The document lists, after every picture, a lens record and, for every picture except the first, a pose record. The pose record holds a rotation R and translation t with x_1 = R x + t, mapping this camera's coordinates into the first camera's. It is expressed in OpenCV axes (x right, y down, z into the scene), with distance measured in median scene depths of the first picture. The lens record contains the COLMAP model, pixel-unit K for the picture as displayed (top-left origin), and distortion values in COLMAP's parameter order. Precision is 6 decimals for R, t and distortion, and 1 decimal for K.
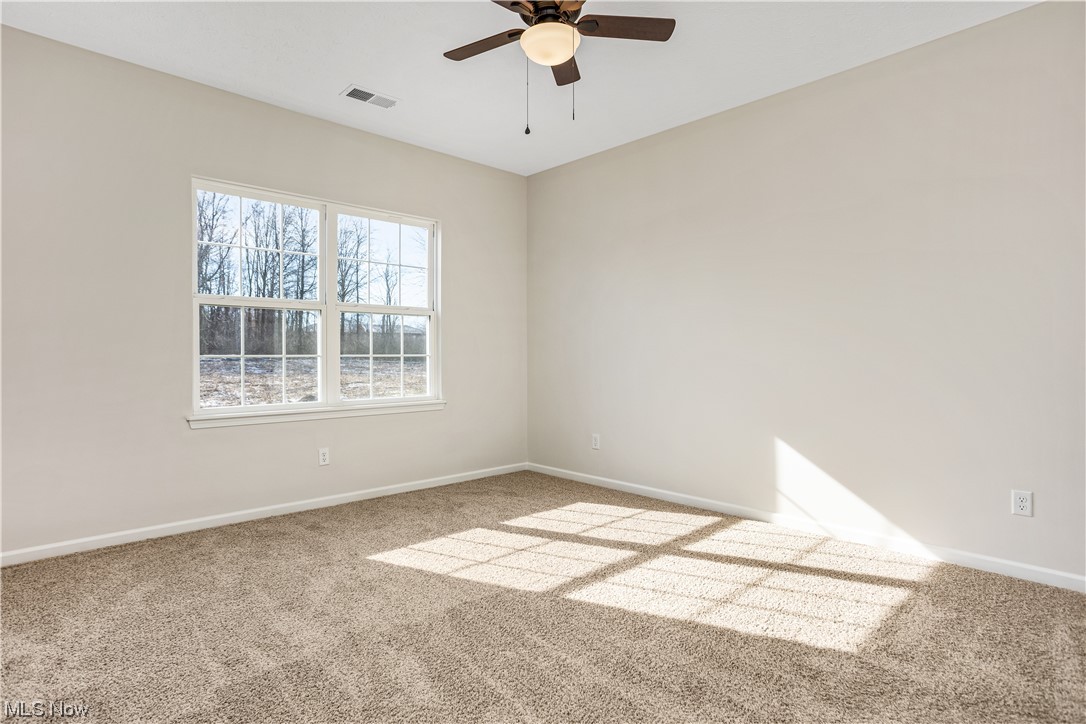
lens RADIAL K [[613.9, 0, 541.9], [0, 613.9, 358.0], [0, 0, 1]] dist [0.001136, 0.000442]
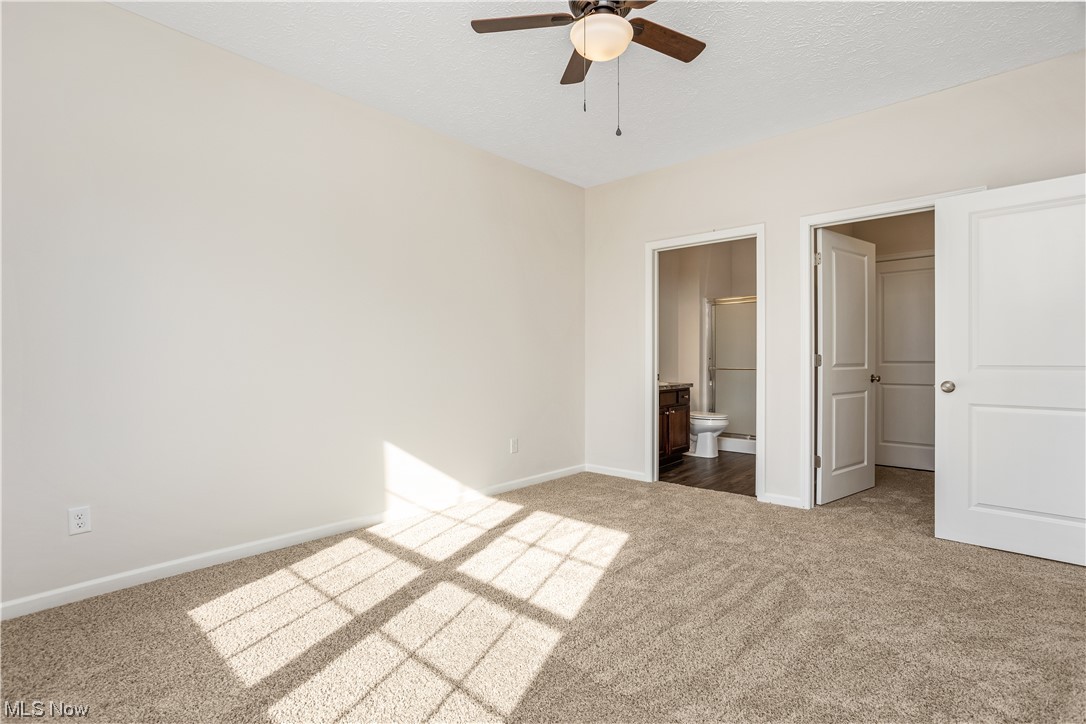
lens RADIAL K [[524.9, 0, 543.2], [0, 524.9, 360.9], [0, 0, 1]] dist [-0.040875, 0.023332]
pose [[-0.096058, -0.001227, 0.995375, -0.584775], [0.001555, 0.999998, 0.001383, -0.012418], [-0.995375, 0.001680, -0.096056, 0.861036]]
